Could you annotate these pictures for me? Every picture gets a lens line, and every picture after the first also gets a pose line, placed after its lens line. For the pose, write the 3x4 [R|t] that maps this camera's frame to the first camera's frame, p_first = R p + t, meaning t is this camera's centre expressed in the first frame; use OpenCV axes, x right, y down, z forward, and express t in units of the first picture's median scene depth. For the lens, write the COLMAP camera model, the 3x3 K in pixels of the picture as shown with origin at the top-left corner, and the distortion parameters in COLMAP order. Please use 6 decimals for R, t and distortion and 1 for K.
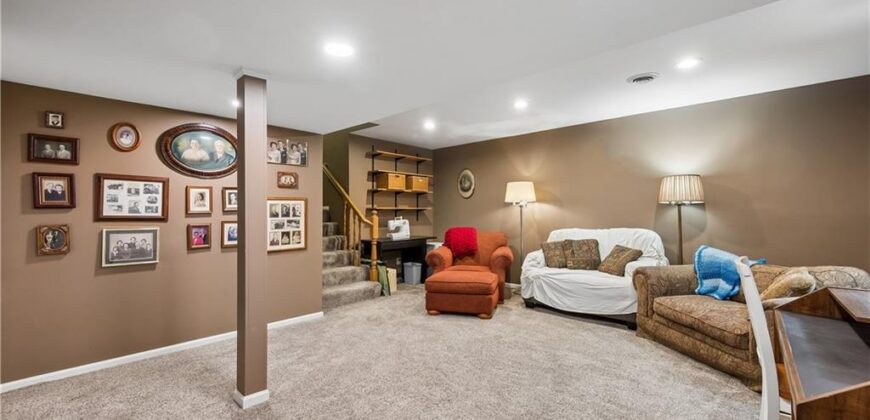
lens RADIAL K [[351.9, 0, 435.0], [0, 351.9, 210.0], [0, 0, 1]] dist [-0.000231, -0.000038]
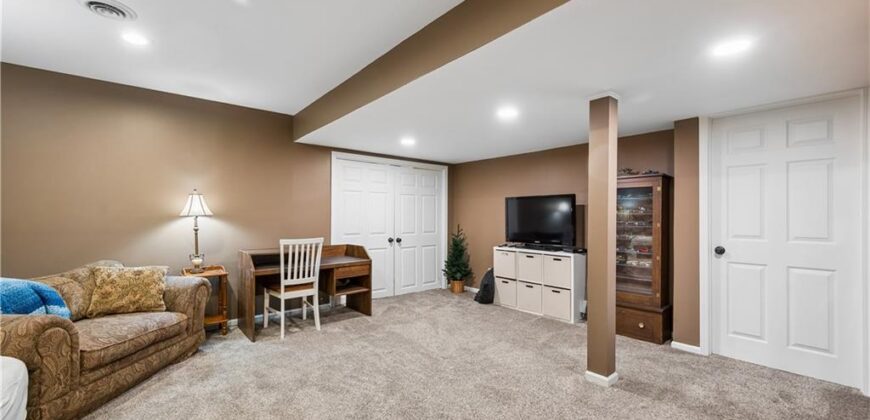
lens RADIAL K [[351.9, 0, 435.0], [0, 351.9, 210.0], [0, 0, 1]] dist [-0.000231, -0.000038]
pose [[-0.992865, 0.000615, 0.119240, -0.077054], [-0.001569, 0.999833, -0.018223, 0.005313], [-0.119232, -0.018280, -0.992698, 1.423192]]
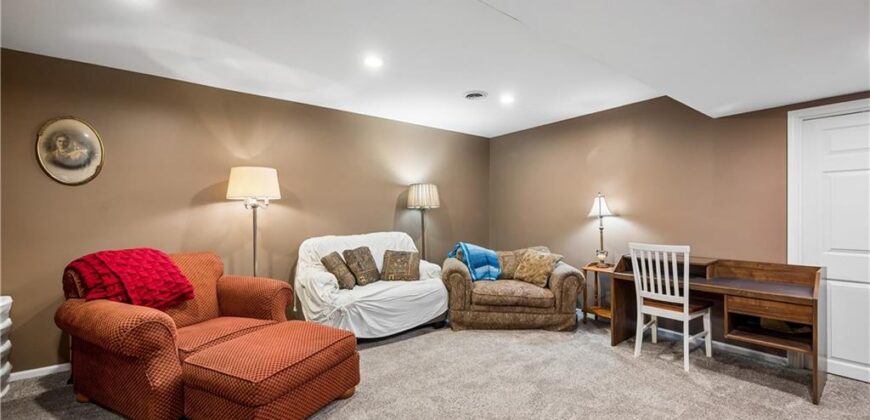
lens RADIAL K [[343.8, 0, 437.5], [0, 343.8, 213.9], [0, 0, 1]] dist [-0.000339, -0.000084]
pose [[0.176694, 0.006133, 0.984247, -0.447744], [-0.005944, 0.999969, -0.005164, 0.006252], [-0.984248, -0.004938, 0.176725, 0.832651]]
